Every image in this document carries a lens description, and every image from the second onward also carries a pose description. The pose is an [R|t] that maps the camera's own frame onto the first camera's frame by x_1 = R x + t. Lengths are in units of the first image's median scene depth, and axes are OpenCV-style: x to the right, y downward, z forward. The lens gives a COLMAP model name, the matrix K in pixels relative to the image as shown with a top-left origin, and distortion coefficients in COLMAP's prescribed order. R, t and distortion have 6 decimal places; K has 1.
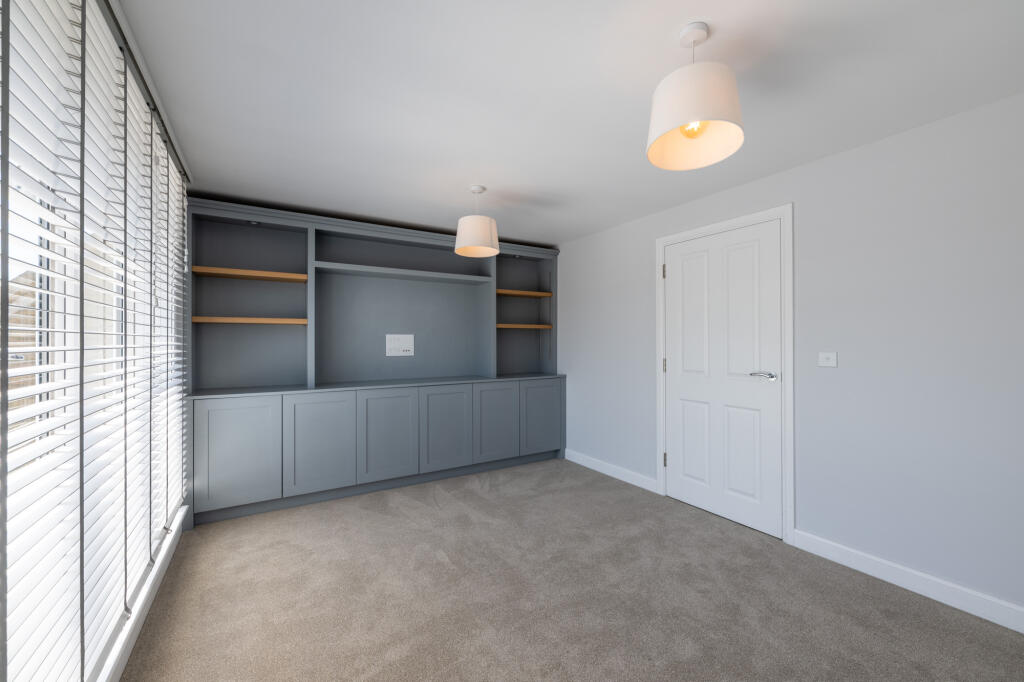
lens RADIAL K [[408.3, 0, 511.9], [0, 408.3, 340.0], [0, 0, 1]] dist [0.000284, -0.000024]
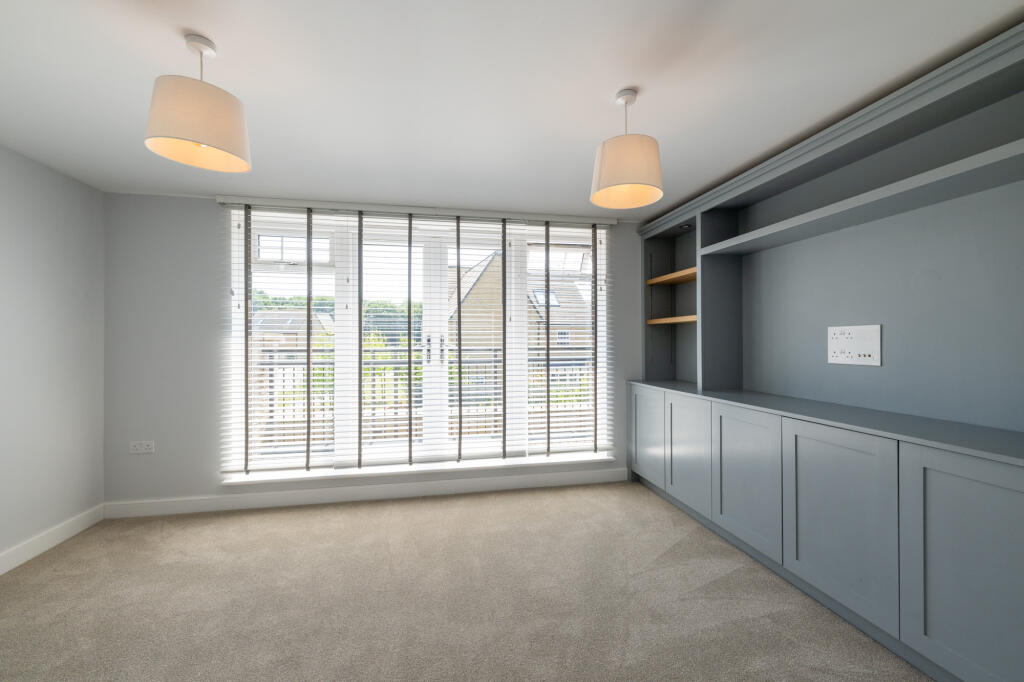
lens RADIAL K [[408.3, 0, 513.3], [0, 408.3, 342.8], [0, 0, 1]] dist [0.000284, -0.000024]
pose [[-0.349895, 0.007981, -0.936755, 0.477040], [0.012410, 0.999915, 0.003884, 0.001832], [0.936707, -0.010266, -0.349964, 0.898710]]
